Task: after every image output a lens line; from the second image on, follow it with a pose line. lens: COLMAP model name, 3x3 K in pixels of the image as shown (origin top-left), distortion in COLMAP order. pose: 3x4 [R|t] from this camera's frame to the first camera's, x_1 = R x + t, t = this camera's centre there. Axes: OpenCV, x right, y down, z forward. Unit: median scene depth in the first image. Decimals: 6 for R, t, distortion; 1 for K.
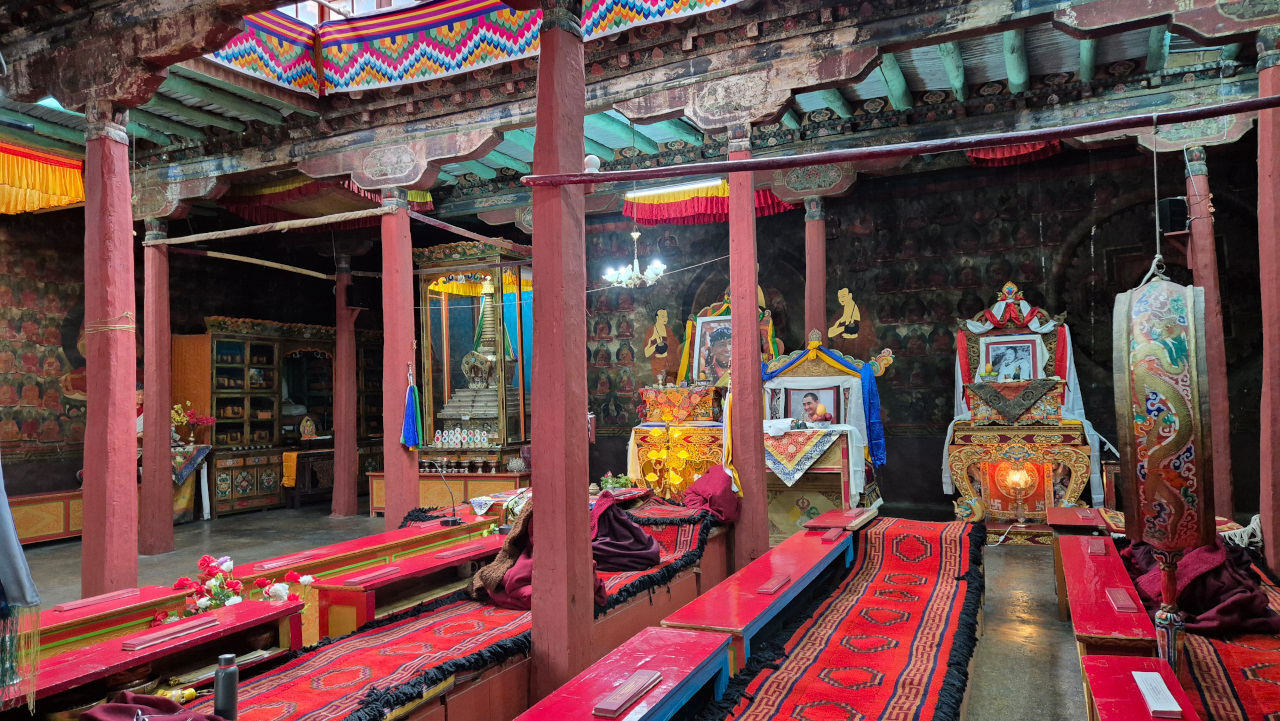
lens RADIAL K [[843.1, 0, 639.2], [0, 843.1, 363.0], [0, 0, 1]] dist [0.010383, -0.011874]
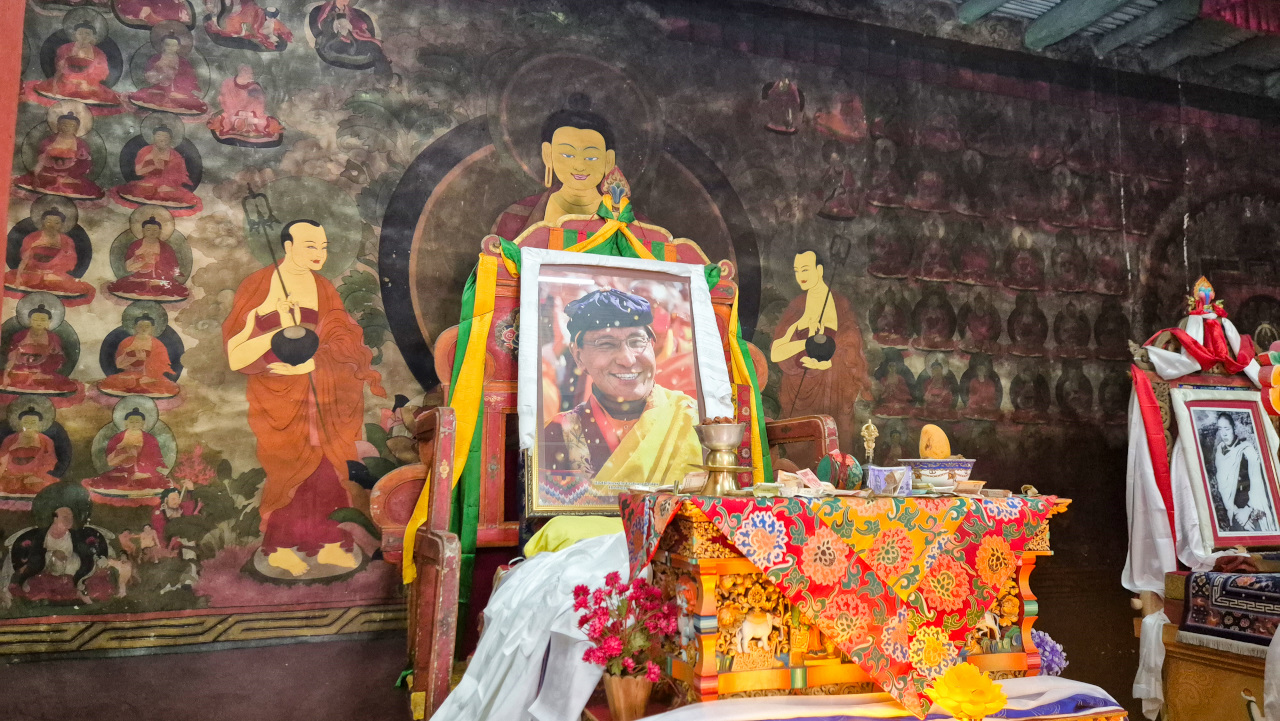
lens RADIAL K [[854.6, 0, 647.7], [0, 854.6, 367.9], [0, 0, 1]] dist [0.043962, -0.016182]
pose [[0.722691, 0.108606, 0.682585, -0.104937], [-0.048518, 0.993113, -0.106646, 0.020075], [-0.689466, 0.043954, 0.722983, 0.760641]]
